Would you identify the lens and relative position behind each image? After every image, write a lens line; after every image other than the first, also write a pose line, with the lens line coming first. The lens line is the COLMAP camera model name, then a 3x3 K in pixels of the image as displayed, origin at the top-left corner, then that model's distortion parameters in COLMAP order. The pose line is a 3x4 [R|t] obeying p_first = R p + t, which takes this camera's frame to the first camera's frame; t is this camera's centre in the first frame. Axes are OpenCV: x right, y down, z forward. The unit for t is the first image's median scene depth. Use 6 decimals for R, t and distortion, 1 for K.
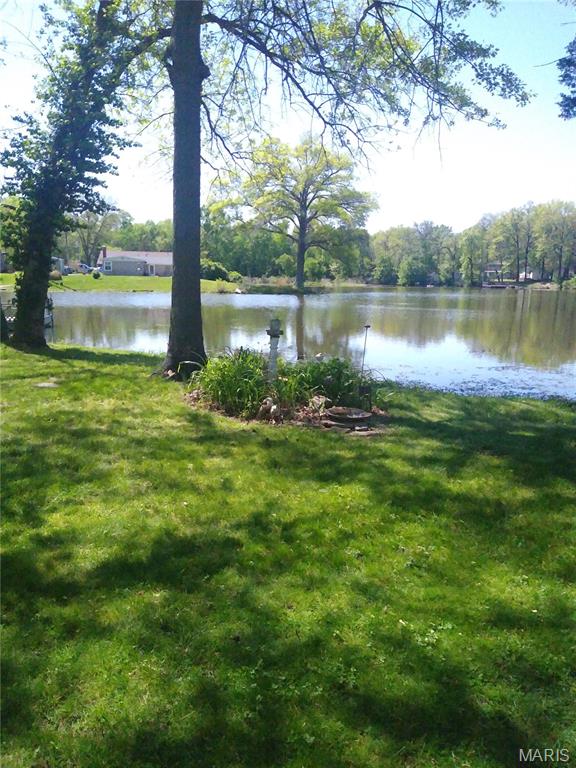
lens RADIAL K [[599.3, 0, 289.3], [0, 599.3, 385.7], [0, 0, 1]] dist [0.084584, -0.132231]
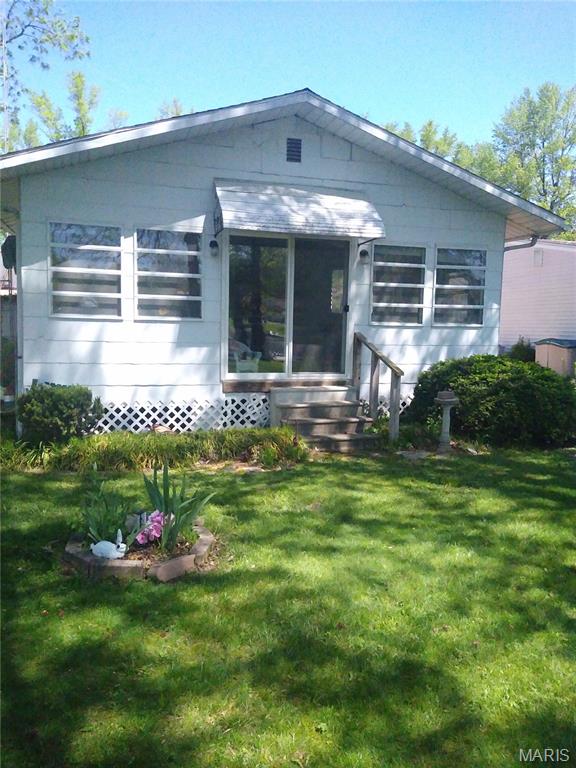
lens RADIAL K [[599.3, 0, 289.3], [0, 599.3, 385.7], [0, 0, 1]] dist [0.084584, -0.132231]
pose [[-0.997304, -0.031327, -0.066355, 0.471926], [-0.049134, 0.956736, 0.286780, -0.374526], [0.054500, 0.289267, -0.955696, 1.941203]]
